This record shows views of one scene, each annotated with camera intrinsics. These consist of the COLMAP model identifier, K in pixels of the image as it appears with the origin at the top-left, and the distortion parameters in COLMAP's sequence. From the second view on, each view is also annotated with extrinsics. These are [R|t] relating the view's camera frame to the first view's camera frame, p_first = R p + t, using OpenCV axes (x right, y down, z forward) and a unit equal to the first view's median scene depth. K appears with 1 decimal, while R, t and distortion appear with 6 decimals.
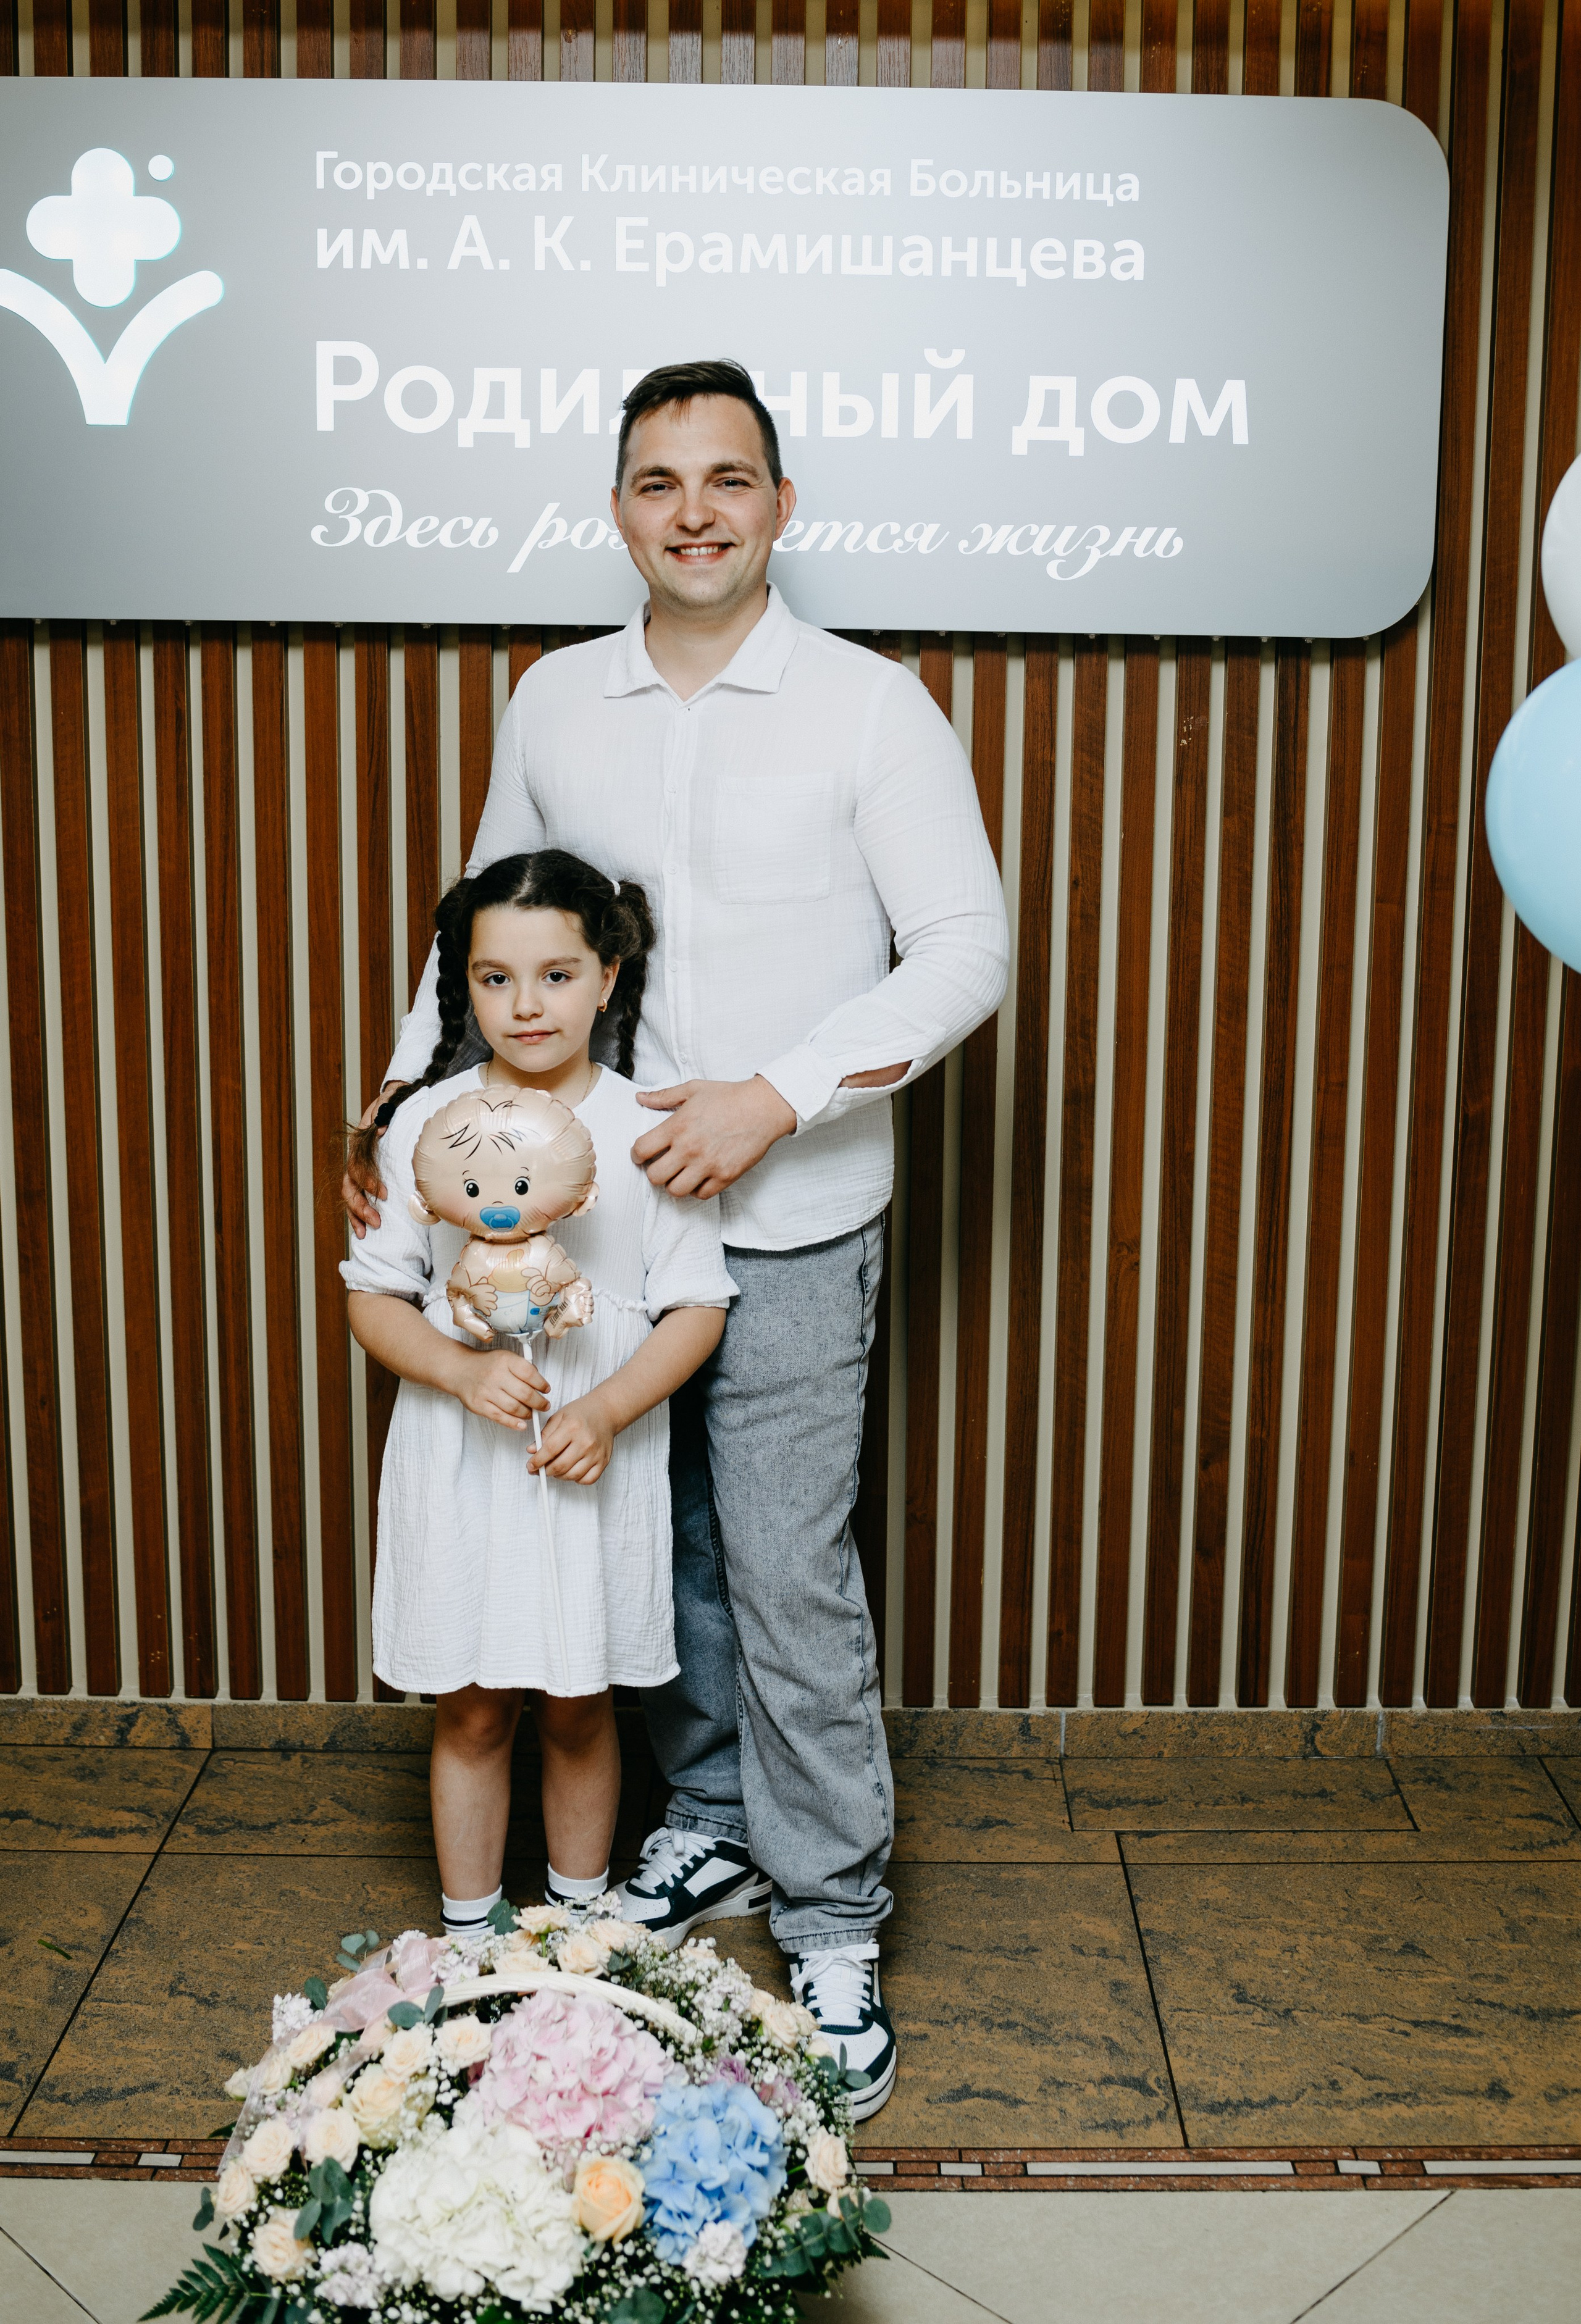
lens RADIAL K [[2572.1, 0, 861.8], [0, 2572.1, 984.5], [0, 0, 1]] dist [-0.072968, 0.000000]
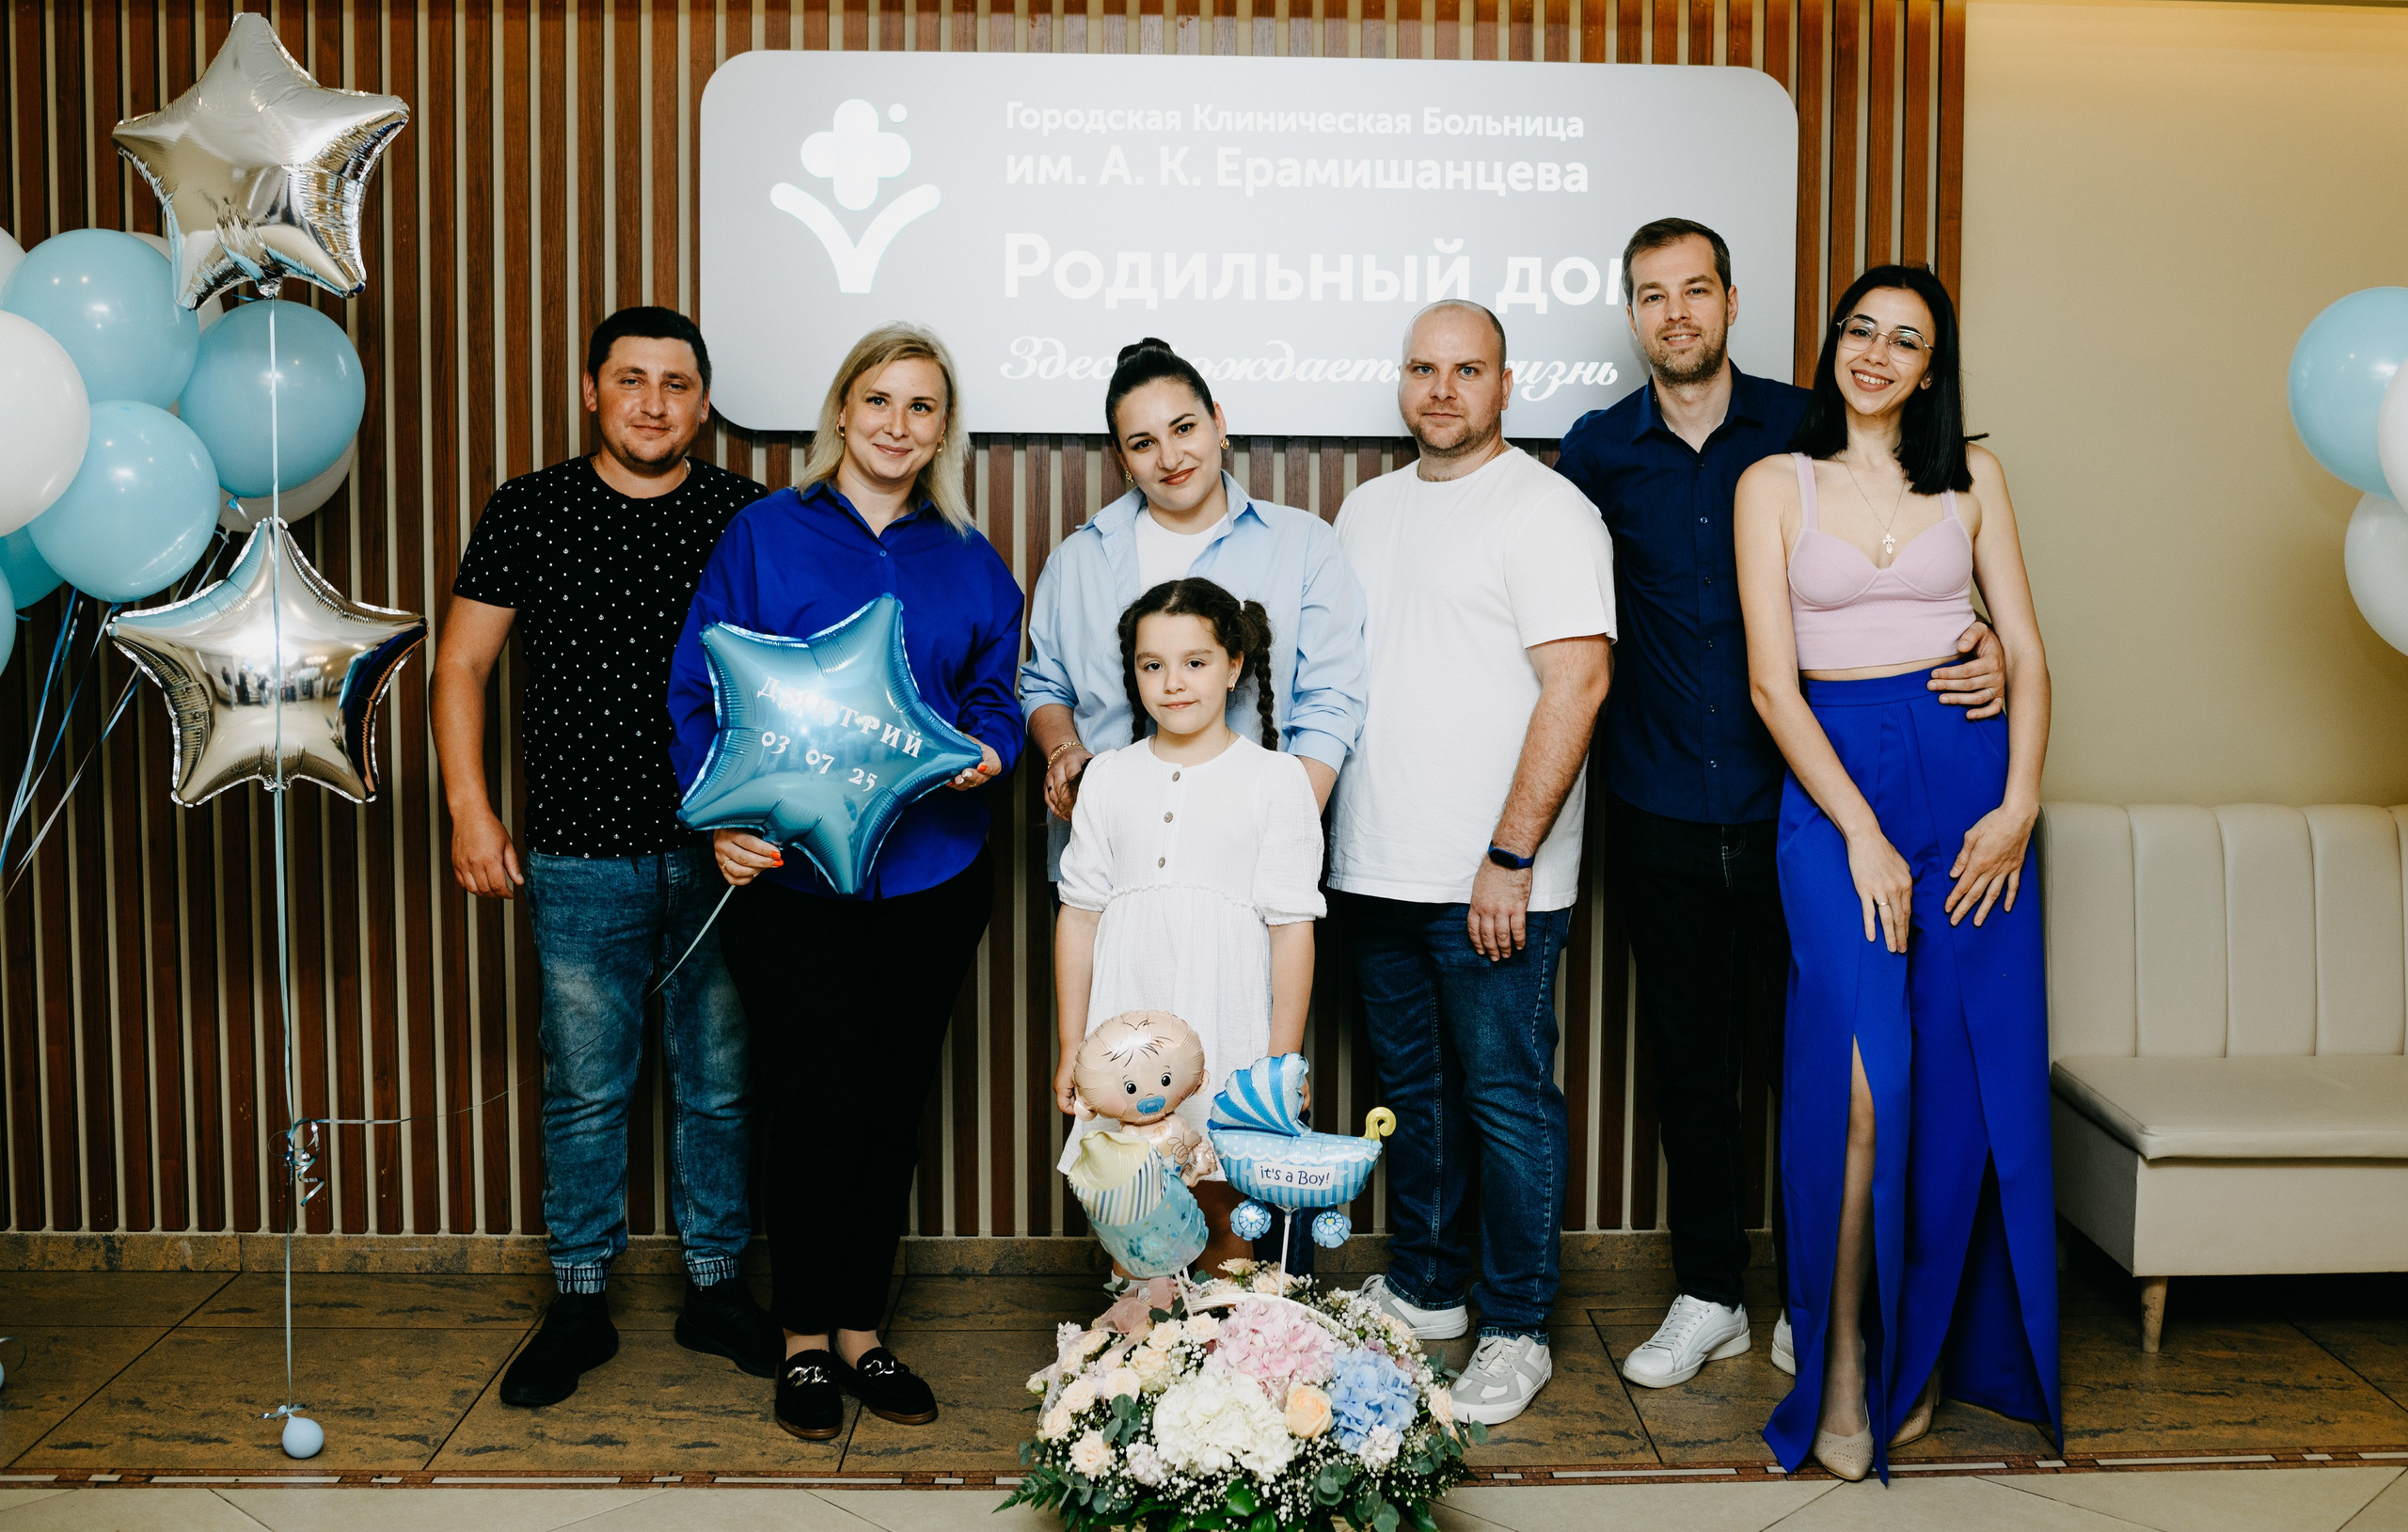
lens RADIAL K [[2445.1, 0, 1289.1], [0, 2445.1, 685.7], [0, 0, 1]] dist [-0.063037, 0.000000]
pose [[0.999443, -0.009622, 0.031954, -0.102516], [0.011937, 0.997255, -0.073075, 0.098152], [-0.031164, 0.073415, 0.996814, -0.333677]]
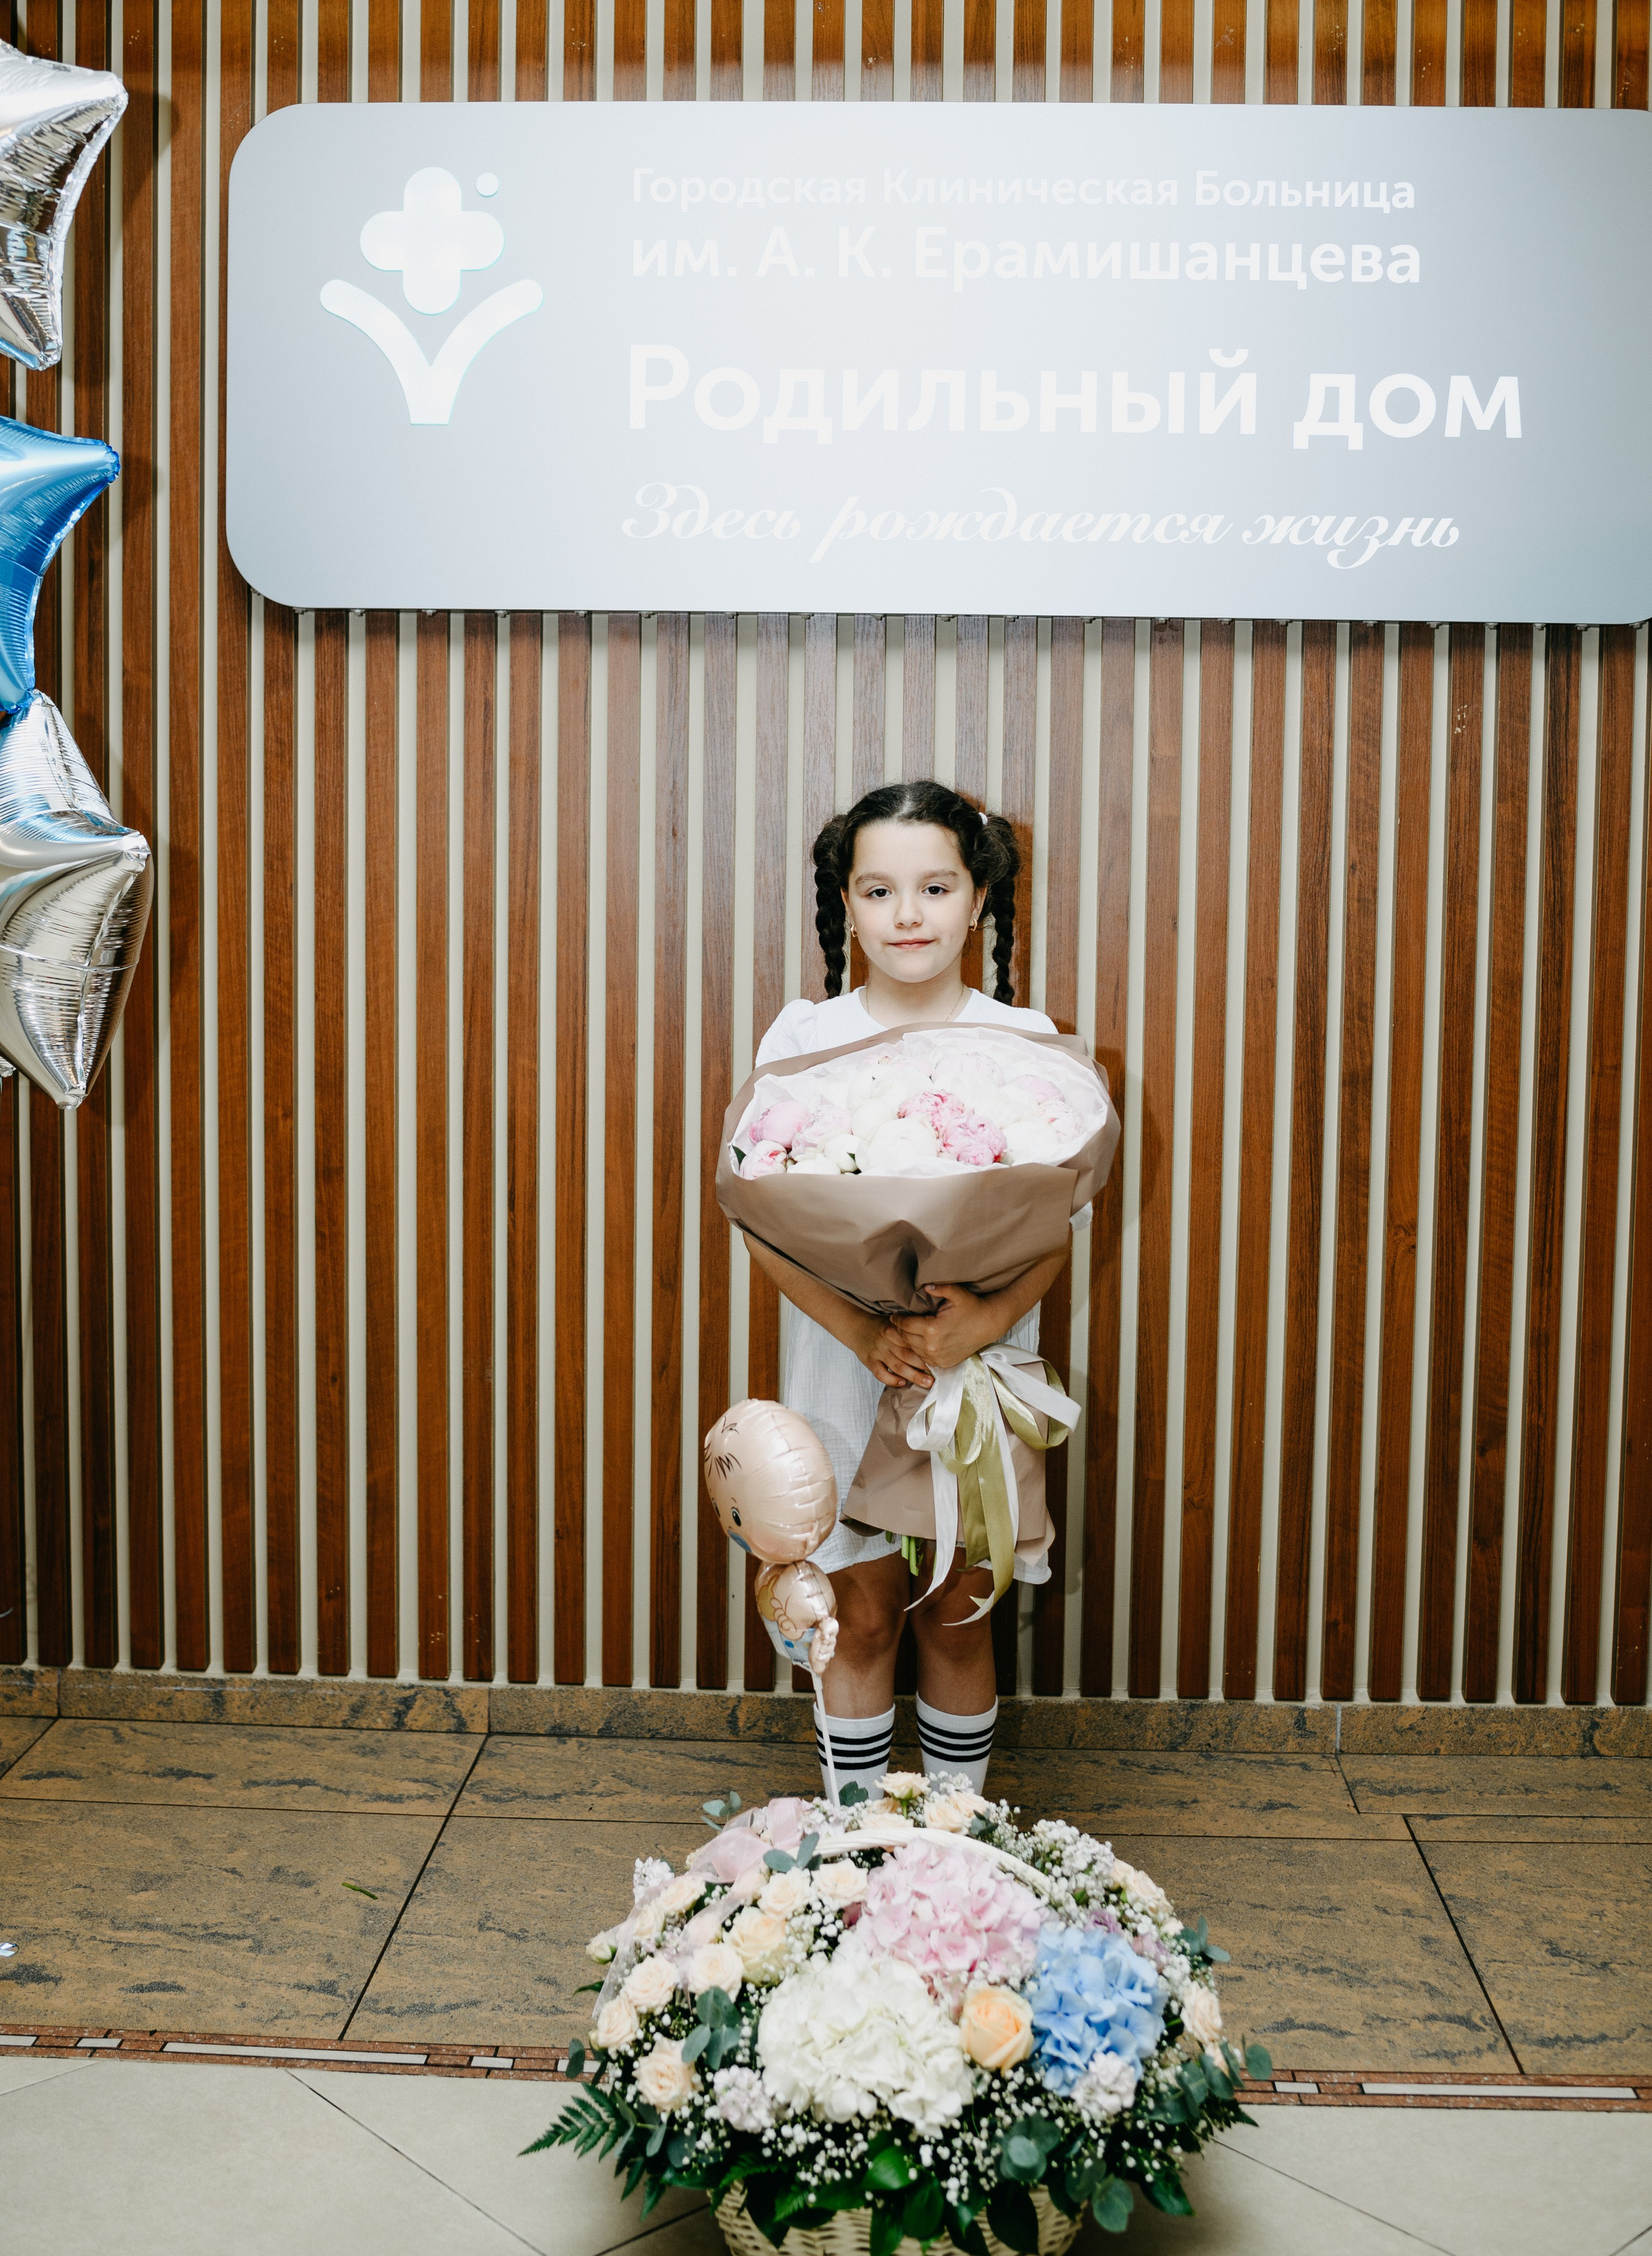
lens RADIAL K [[2559.6, 0, 831.4], [0, 2559.6, 1001.5], [0, 0, 1]] dist [-0.068993, 0.000000]
pose [[0.998642, 0.001922, -0.052057, -0.075453], [-0.006325, 0.996399, -0.084556, 0.106813], [0.051707, 0.084770, 0.995058, -0.020198]]
